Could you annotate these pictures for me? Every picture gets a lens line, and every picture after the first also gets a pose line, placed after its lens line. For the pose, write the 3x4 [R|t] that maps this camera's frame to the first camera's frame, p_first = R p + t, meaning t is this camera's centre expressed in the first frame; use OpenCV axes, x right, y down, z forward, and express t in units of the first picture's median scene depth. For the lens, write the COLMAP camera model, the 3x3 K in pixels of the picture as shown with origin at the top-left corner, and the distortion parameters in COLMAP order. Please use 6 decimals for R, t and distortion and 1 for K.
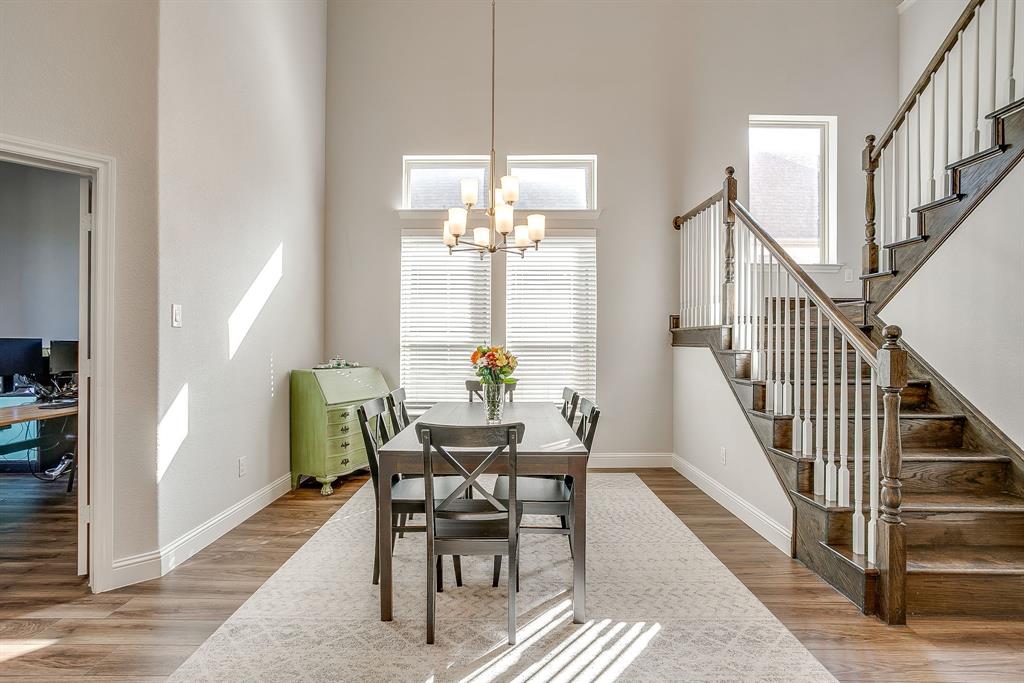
lens RADIAL K [[496.3, 0, 508.8], [0, 496.3, 342.6], [0, 0, 1]] dist [-0.018065, 0.010628]
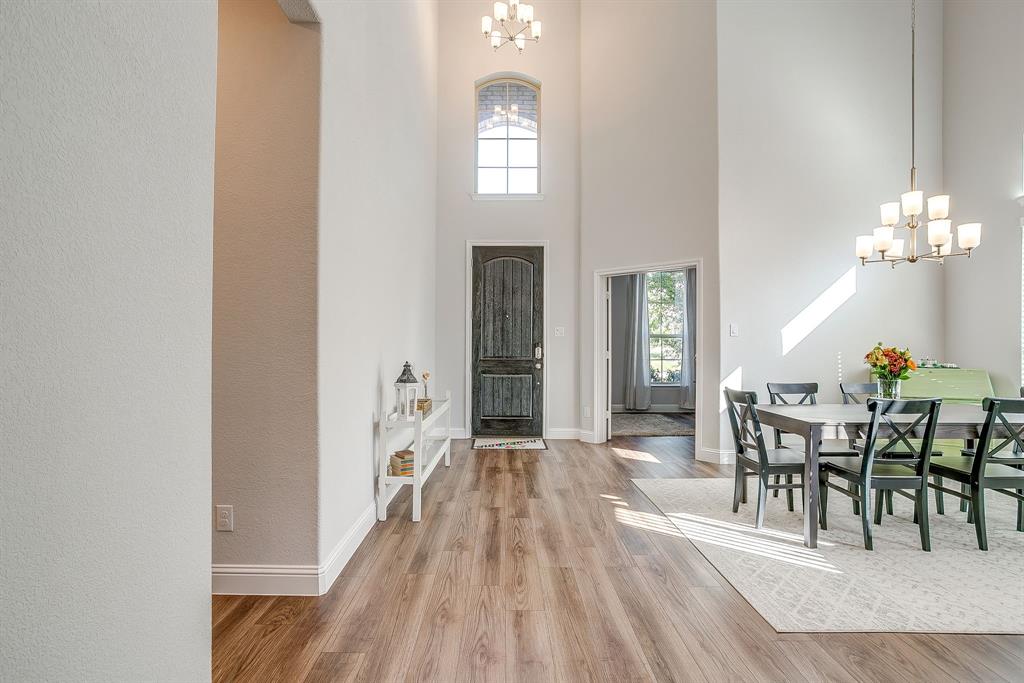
lens RADIAL K [[496.3, 0, 509.6], [0, 496.3, 343.9], [0, 0, 1]] dist [-0.018065, 0.010628]
pose [[-0.004358, -0.012466, -0.999913, 0.992358], [0.001798, 0.999921, -0.012474, 0.010484], [0.999989, -0.001852, -0.004335, 0.115827]]
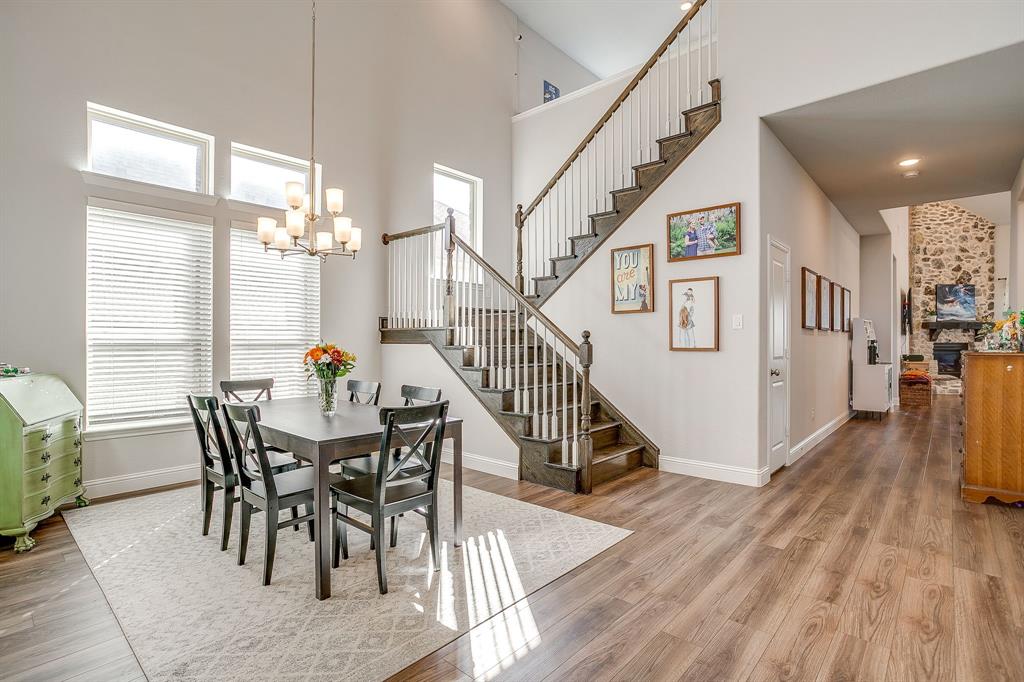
lens RADIAL K [[496.3, 0, 499.2], [0, 496.3, 341.5], [0, 0, 1]] dist [-0.018065, 0.010628]
pose [[0.687725, -0.003298, 0.725964, -0.499553], [0.001600, 0.999994, 0.003027, -0.000930], [-0.725970, -0.000920, 0.687726, -0.013249]]
